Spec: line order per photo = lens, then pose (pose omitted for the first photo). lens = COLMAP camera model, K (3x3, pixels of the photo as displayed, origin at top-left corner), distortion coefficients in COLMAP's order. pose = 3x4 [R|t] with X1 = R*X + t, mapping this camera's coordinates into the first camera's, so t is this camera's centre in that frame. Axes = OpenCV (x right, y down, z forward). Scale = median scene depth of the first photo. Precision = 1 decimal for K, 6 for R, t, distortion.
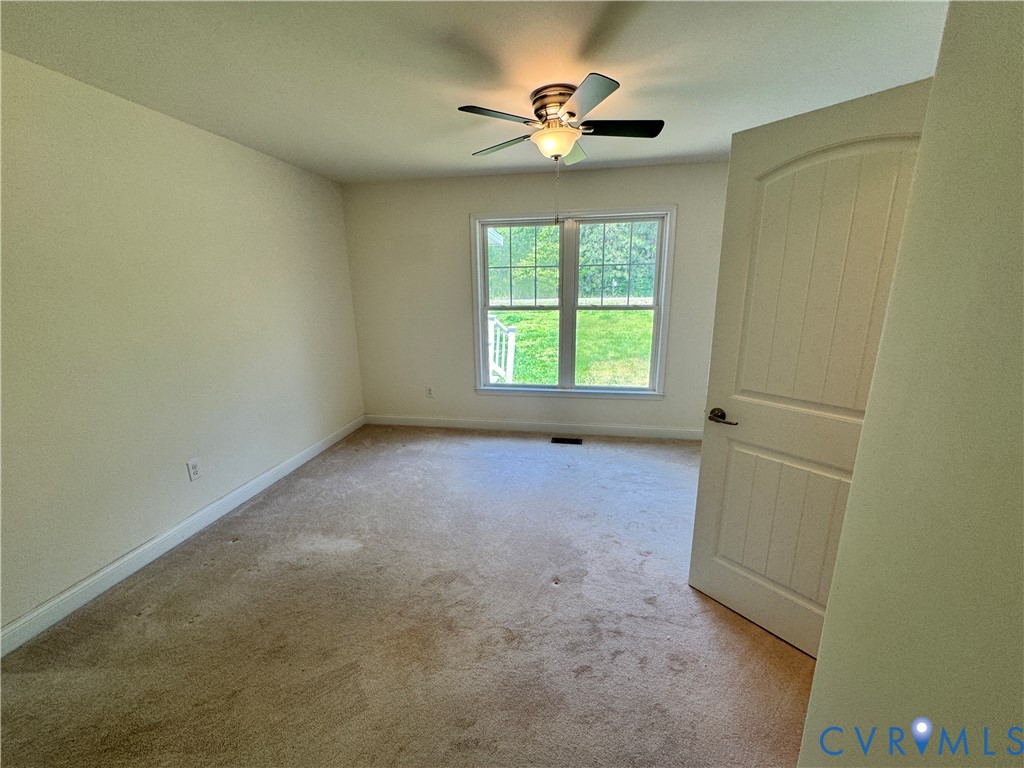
lens RADIAL K [[410.8, 0, 512.0], [0, 410.8, 384.0], [0, 0, 1]] dist [0.002201, 0.000214]
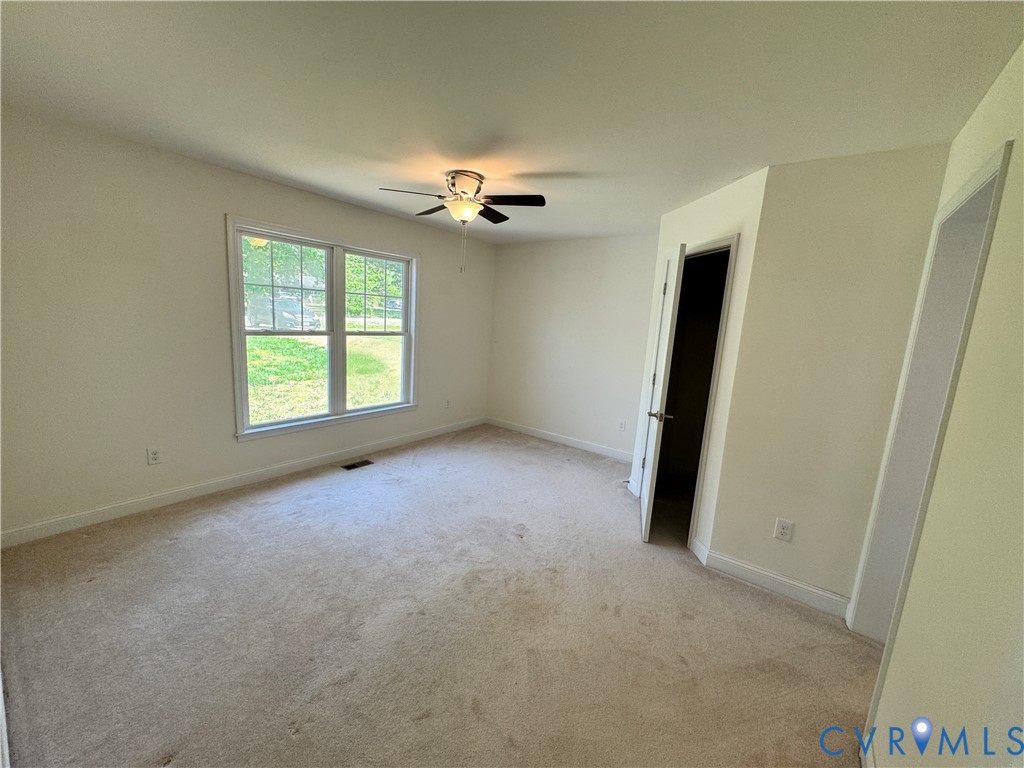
lens RADIAL K [[407.3, 0, 512.0], [0, 407.3, 384.0], [0, 0, 1]] dist [0.000150, 0.000175]
pose [[0.457830, -0.104235, 0.882908, -0.555926], [0.146837, 0.988330, 0.040539, -0.041800], [-0.876830, 0.111084, 0.467792, 0.181116]]
